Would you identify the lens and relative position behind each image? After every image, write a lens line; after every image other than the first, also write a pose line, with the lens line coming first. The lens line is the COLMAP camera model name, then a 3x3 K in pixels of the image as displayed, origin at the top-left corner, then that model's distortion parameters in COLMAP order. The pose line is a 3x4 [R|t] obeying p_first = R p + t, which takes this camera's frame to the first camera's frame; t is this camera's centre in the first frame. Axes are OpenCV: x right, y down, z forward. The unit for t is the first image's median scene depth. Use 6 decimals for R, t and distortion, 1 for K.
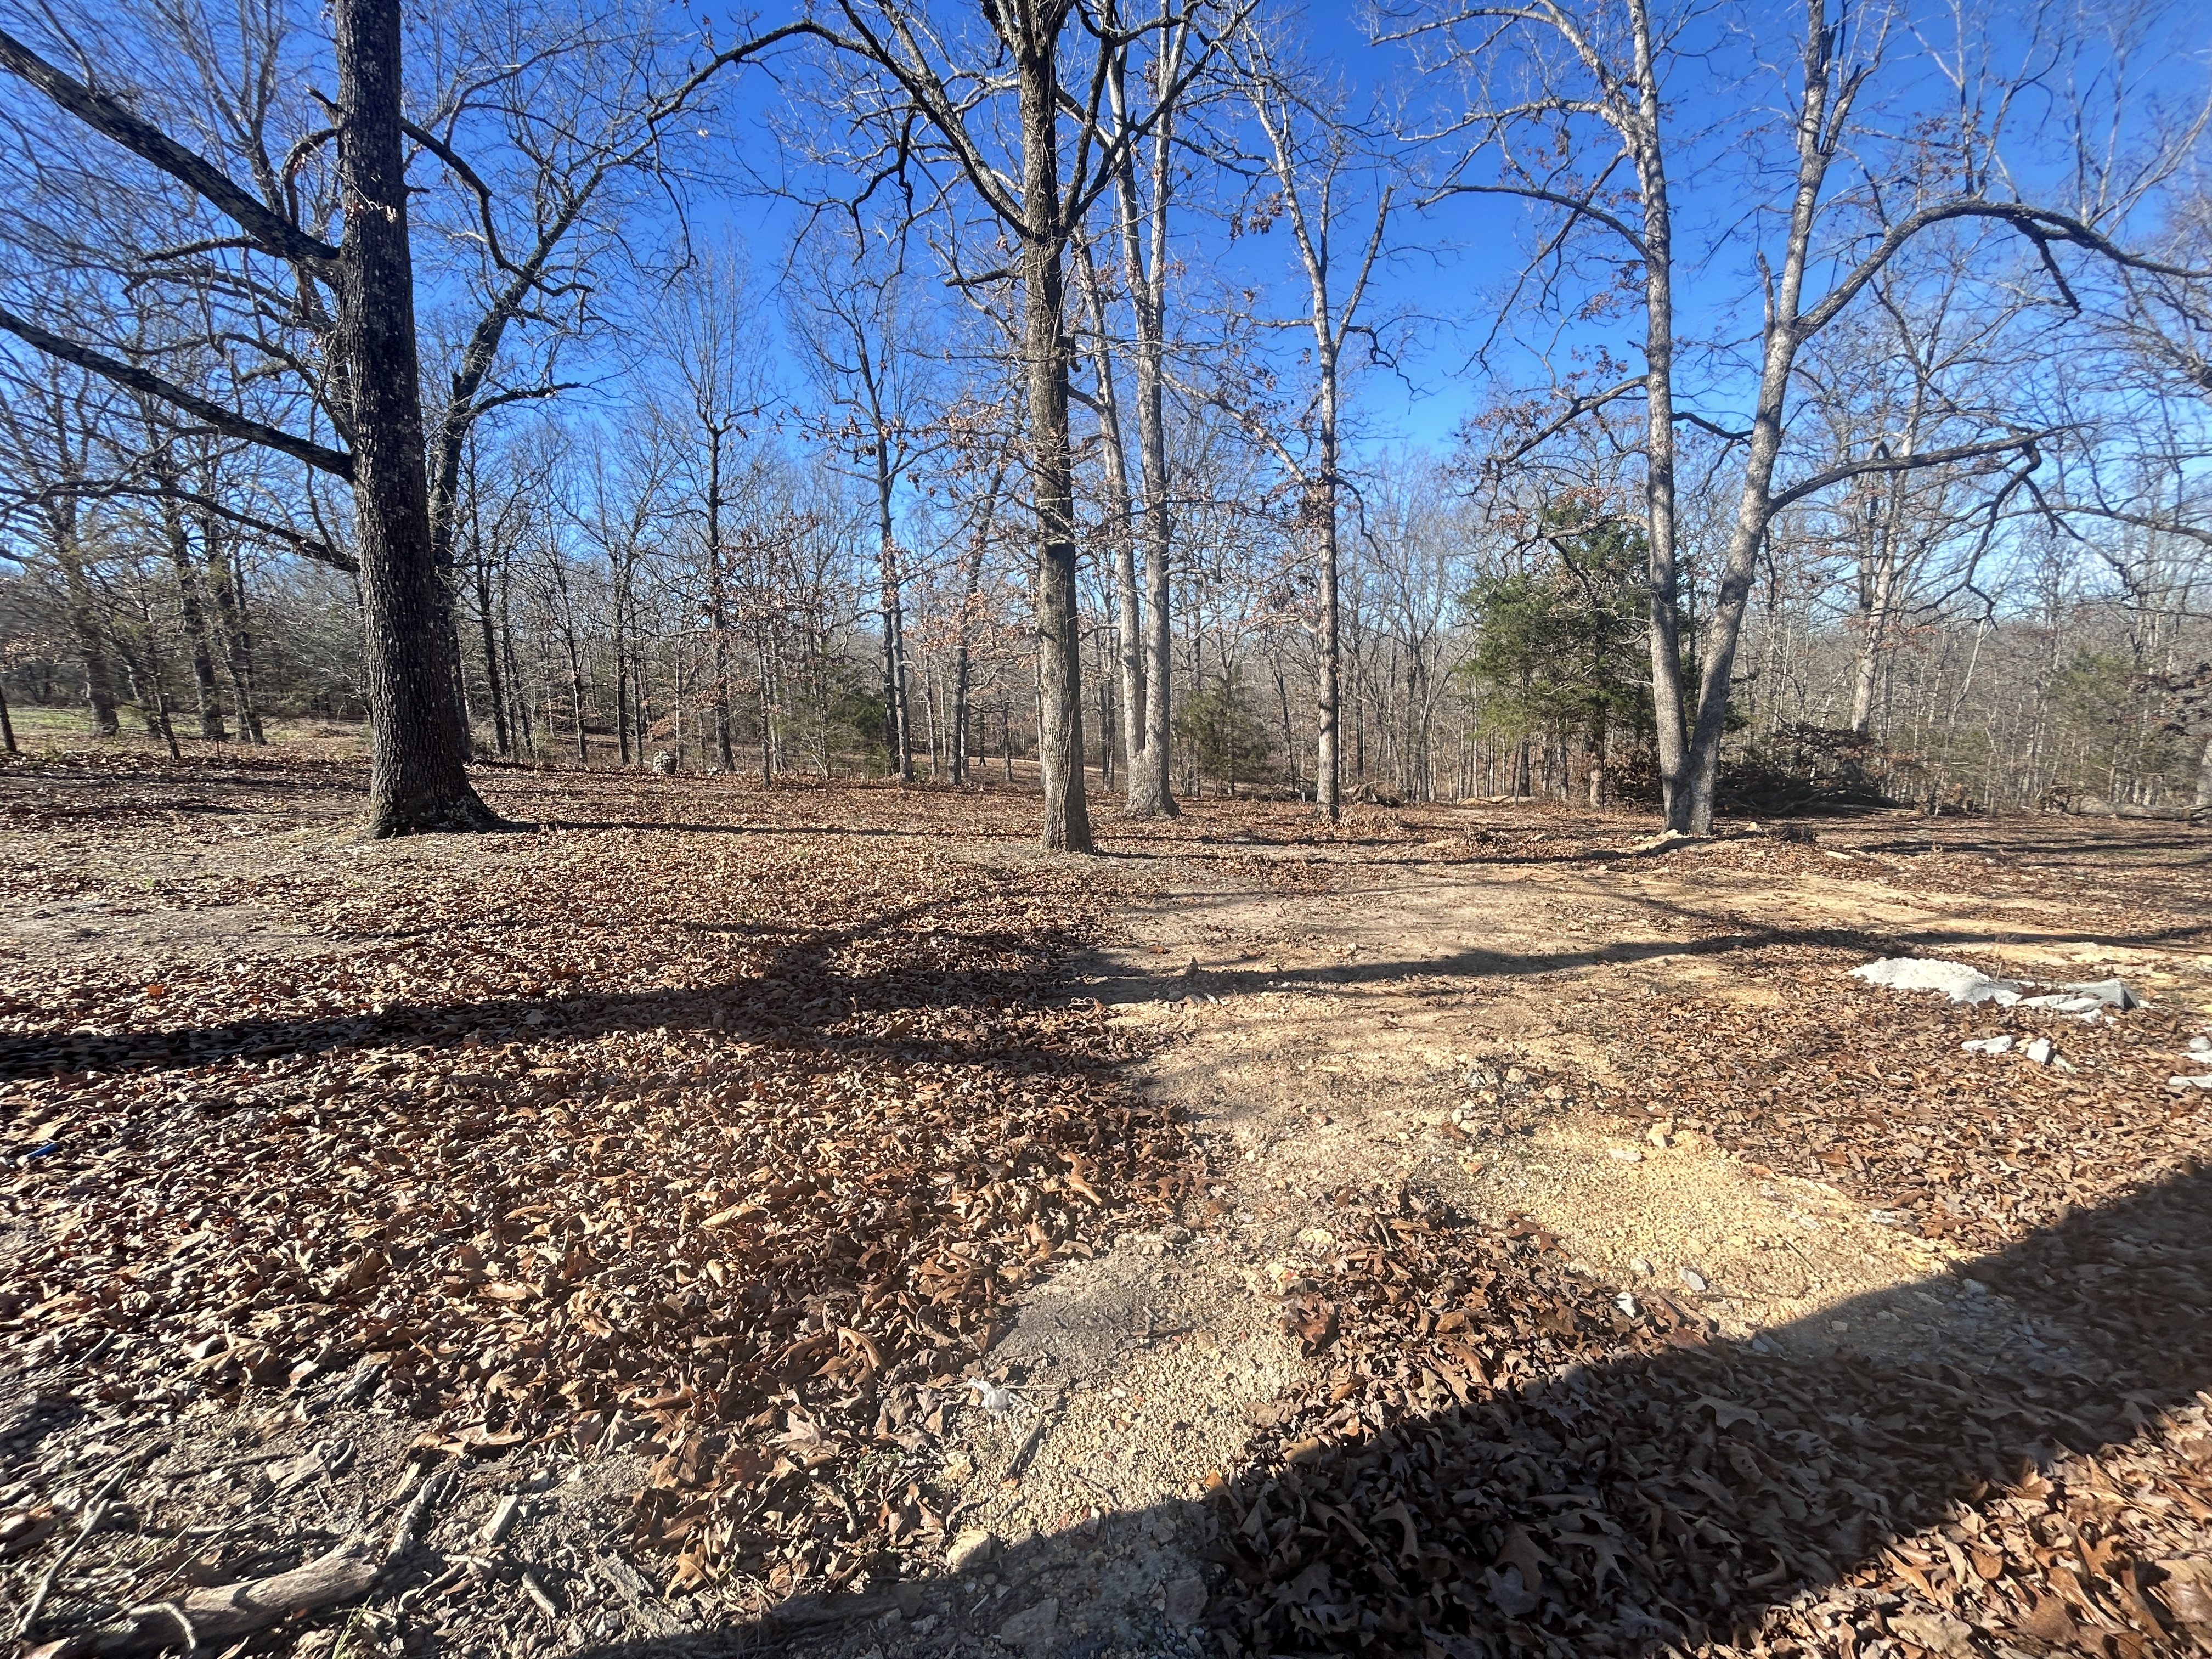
lens RADIAL K [[896.1, 0, 1099.1], [0, 896.1, 823.2], [0, 0, 1]] dist [-0.000943, 0.000425]
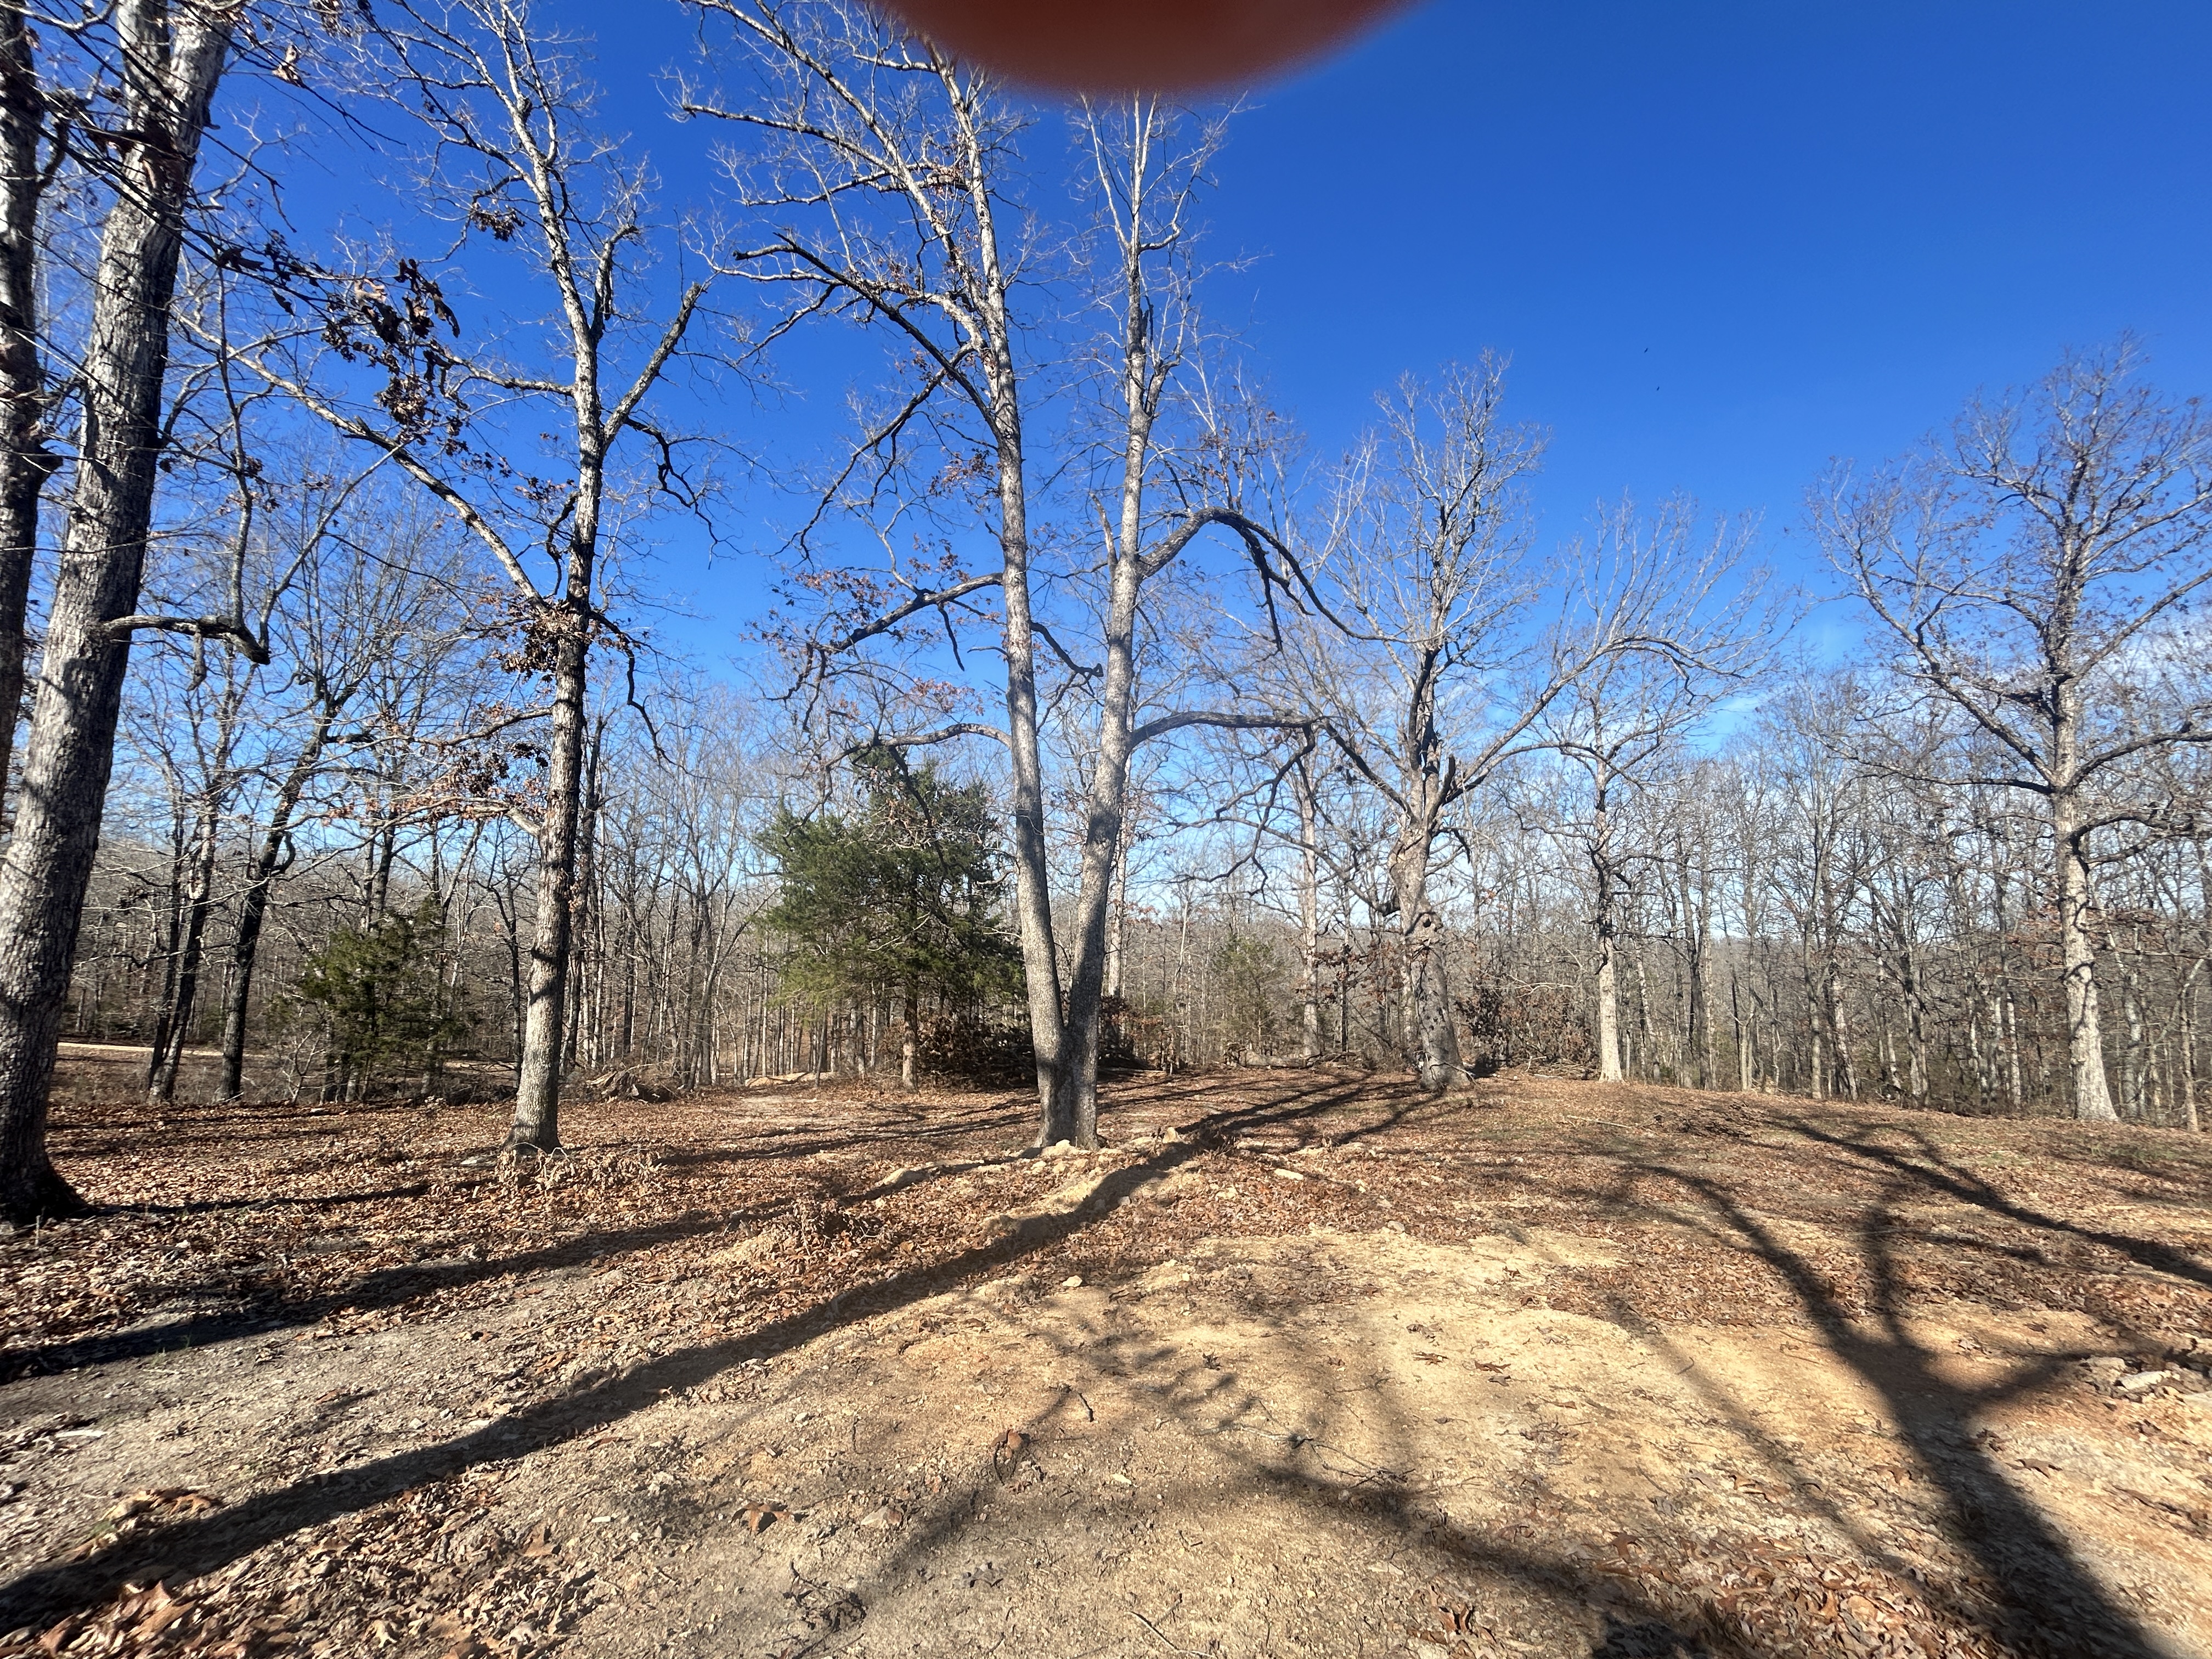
lens RADIAL K [[896.1, 0, 1098.1], [0, 896.1, 830.5], [0, 0, 1]] dist [-0.000943, 0.000425]
pose [[0.730610, 0.127556, 0.670774, 0.129769], [0.065991, 0.964605, -0.255308, -0.039945], [-0.679598, 0.230796, 0.696333, 0.368040]]
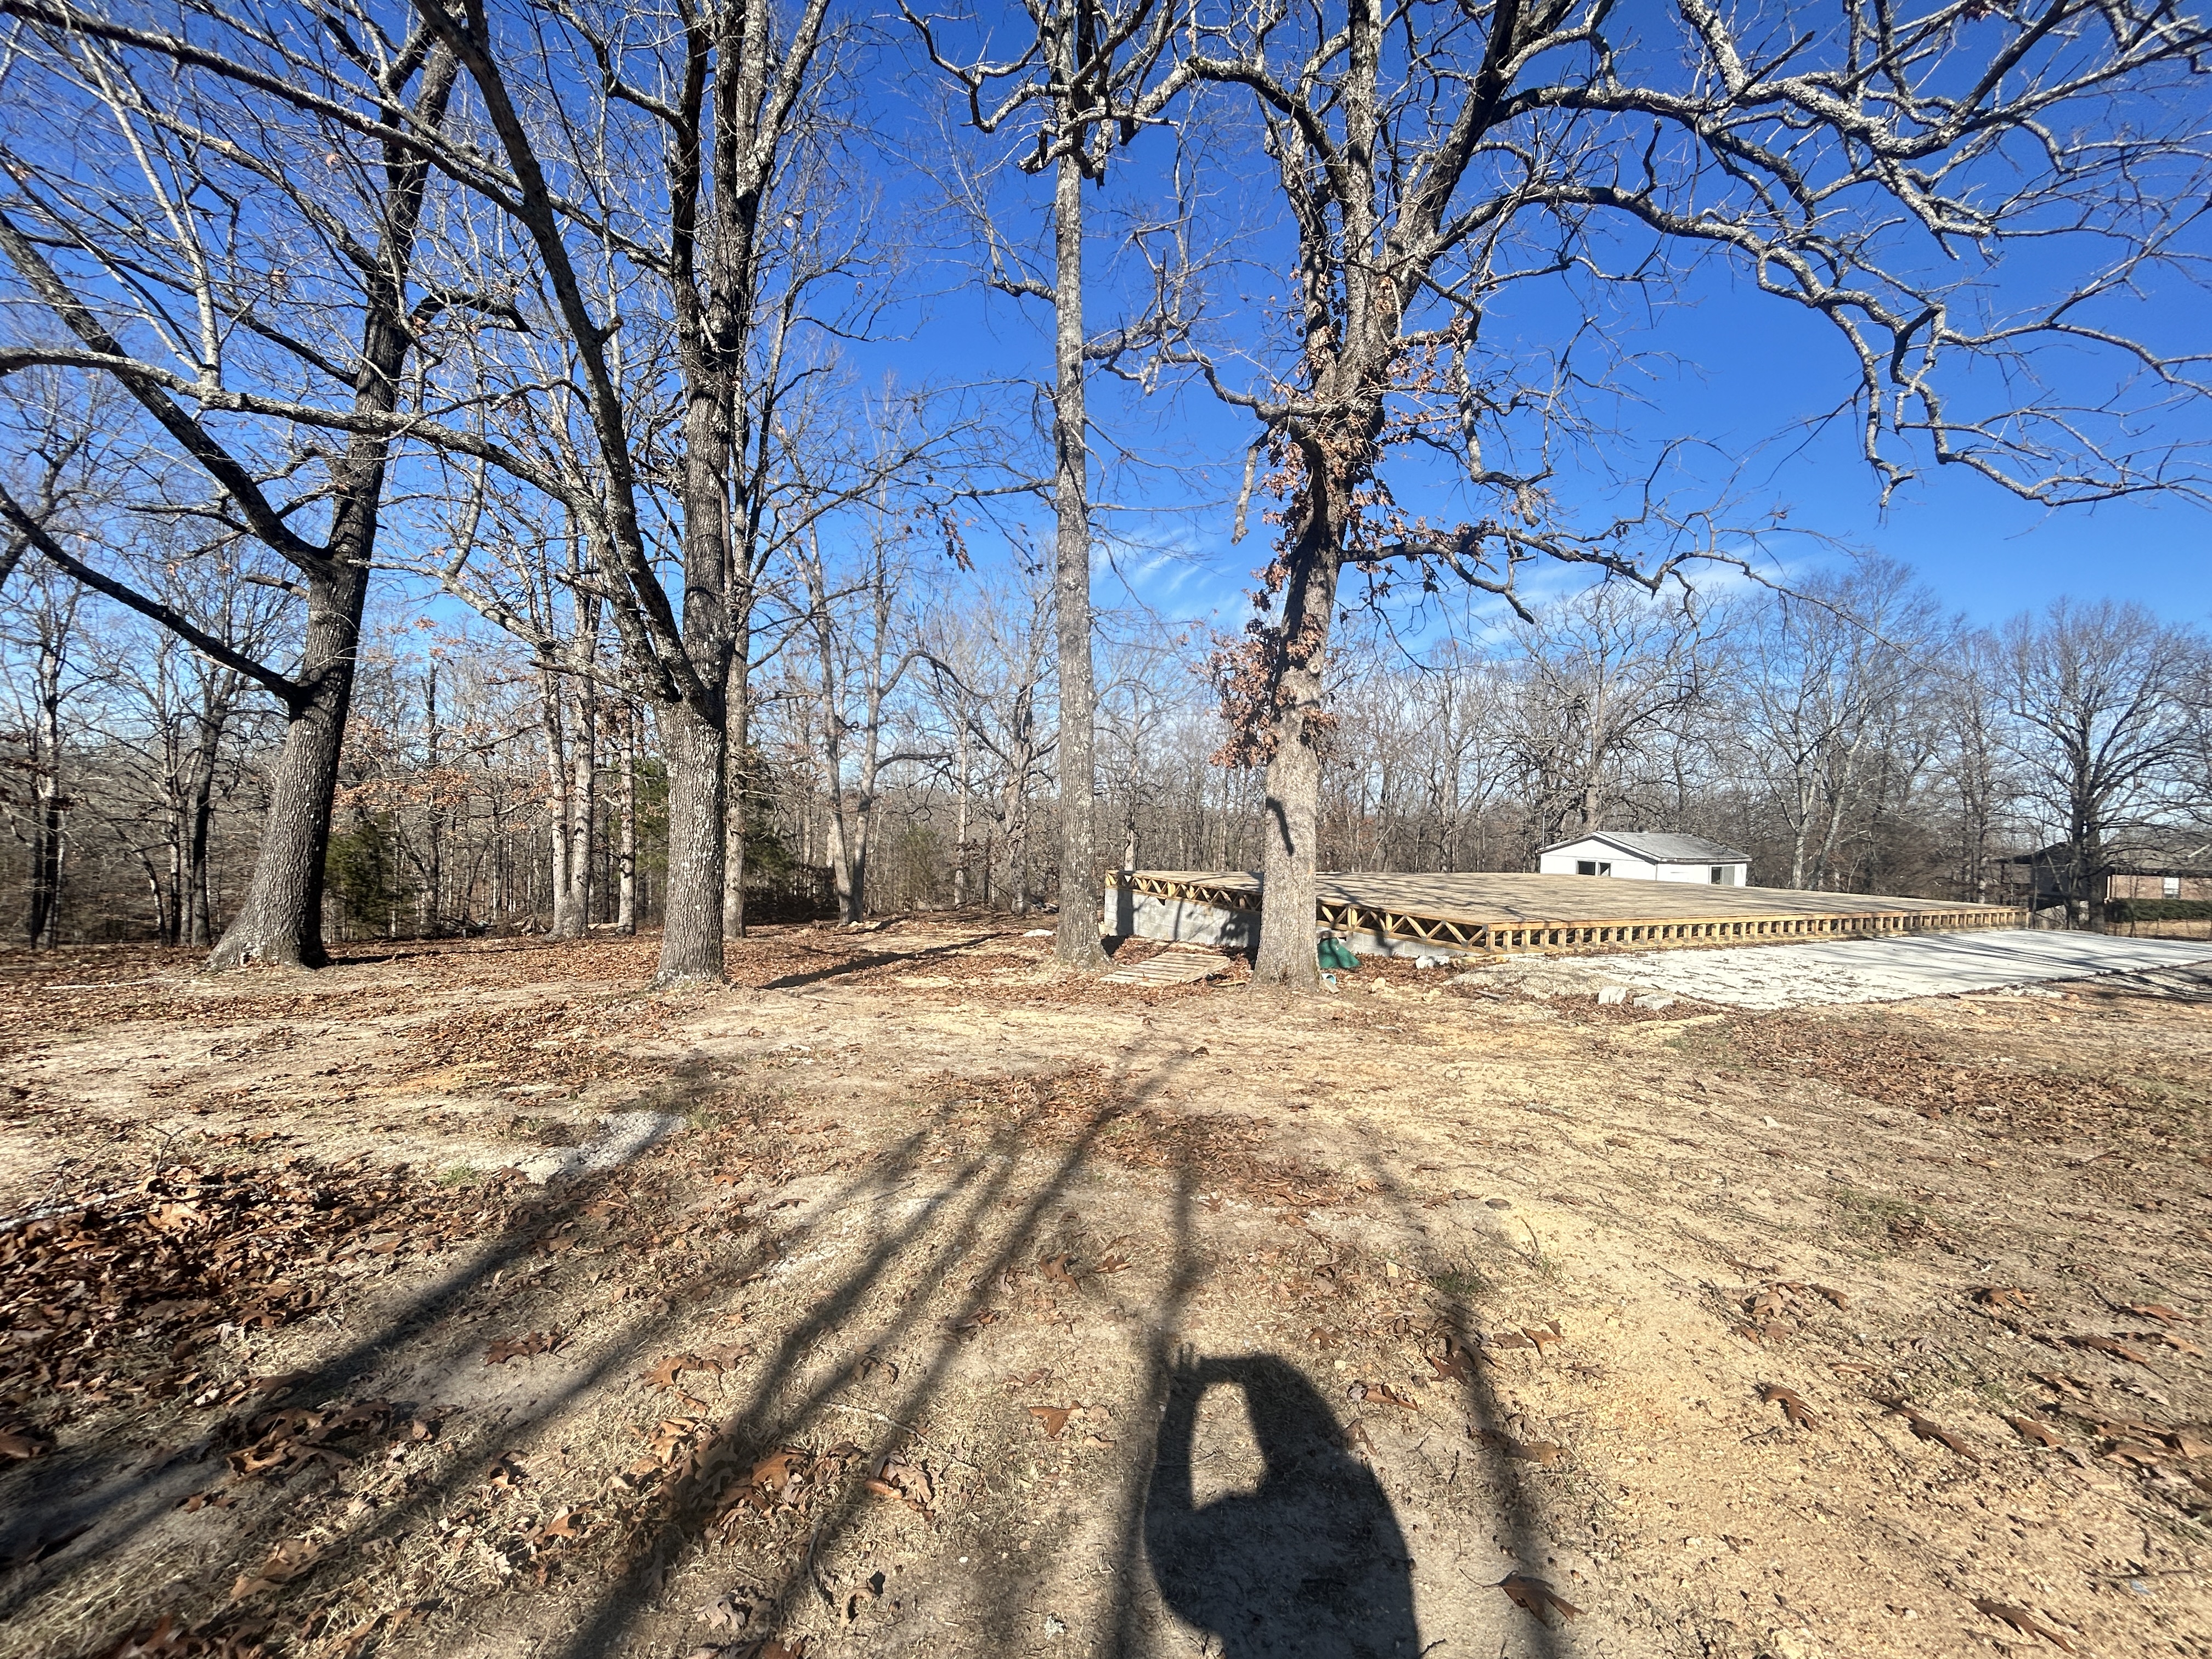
lens RADIAL K [[896.1, 0, 1098.5], [0, 896.1, 831.1], [0, 0, 1]] dist [-0.000943, 0.000425]
pose [[0.439478, 0.027811, 0.897823, -0.803465], [0.097938, 0.992078, -0.078671, 0.016543], [-0.892898, 0.122506, 0.433273, -0.332526]]
